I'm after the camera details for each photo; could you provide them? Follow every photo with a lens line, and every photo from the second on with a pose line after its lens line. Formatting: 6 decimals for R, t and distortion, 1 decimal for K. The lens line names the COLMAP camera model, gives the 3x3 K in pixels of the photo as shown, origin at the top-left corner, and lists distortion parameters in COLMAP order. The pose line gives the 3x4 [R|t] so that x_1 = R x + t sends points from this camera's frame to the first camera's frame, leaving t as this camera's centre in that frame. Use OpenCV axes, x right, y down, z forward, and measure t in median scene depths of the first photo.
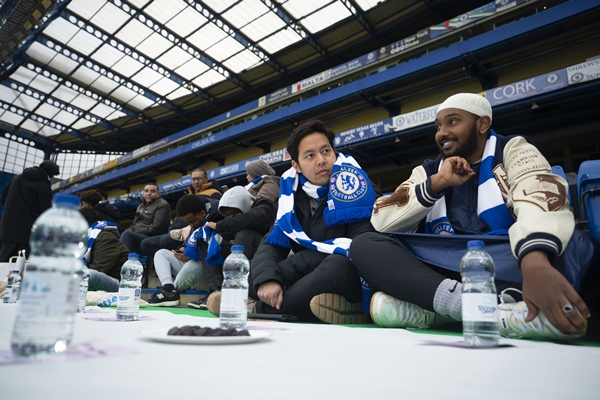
lens RADIAL K [[411.1, 0, 300.0], [0, 411.1, 200.0], [0, 0, 1]] dist [-0.041317, 0.060769]
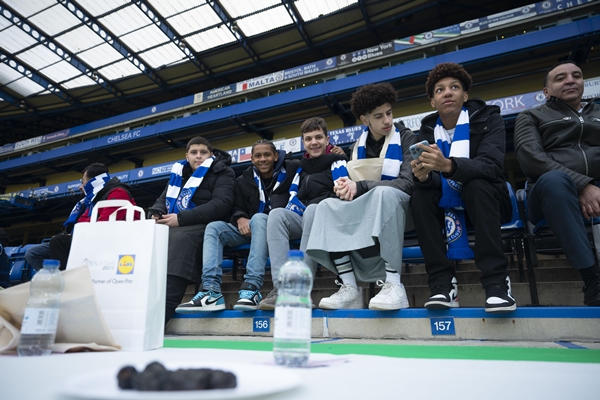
lens RADIAL K [[411.1, 0, 300.0], [0, 411.1, 200.0], [0, 0, 1]] dist [-0.041317, 0.060769]
pose [[0.960636, 0.055483, 0.272215, -0.103489], [-0.042404, 0.997656, -0.053702, 0.018817], [-0.274556, 0.040045, 0.960737, 0.085214]]
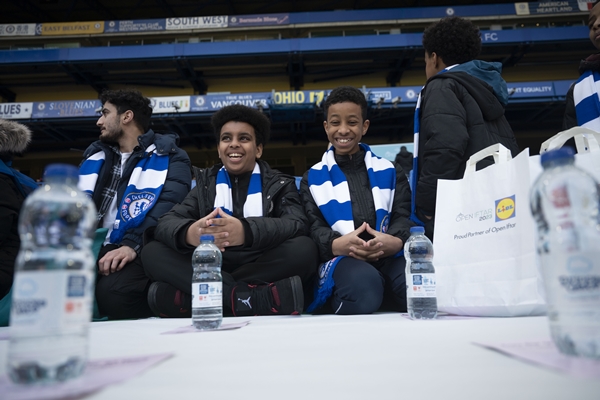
lens RADIAL K [[394.3, 0, 300.0], [0, 394.3, 200.0], [0, 0, 1]] dist [-0.038390, 0.049484]
pose [[0.767971, 0.075397, 0.636032, -0.757765], [-0.092241, 0.995714, -0.006659, 0.128198], [-0.633808, -0.053554, 0.771634, 0.652415]]
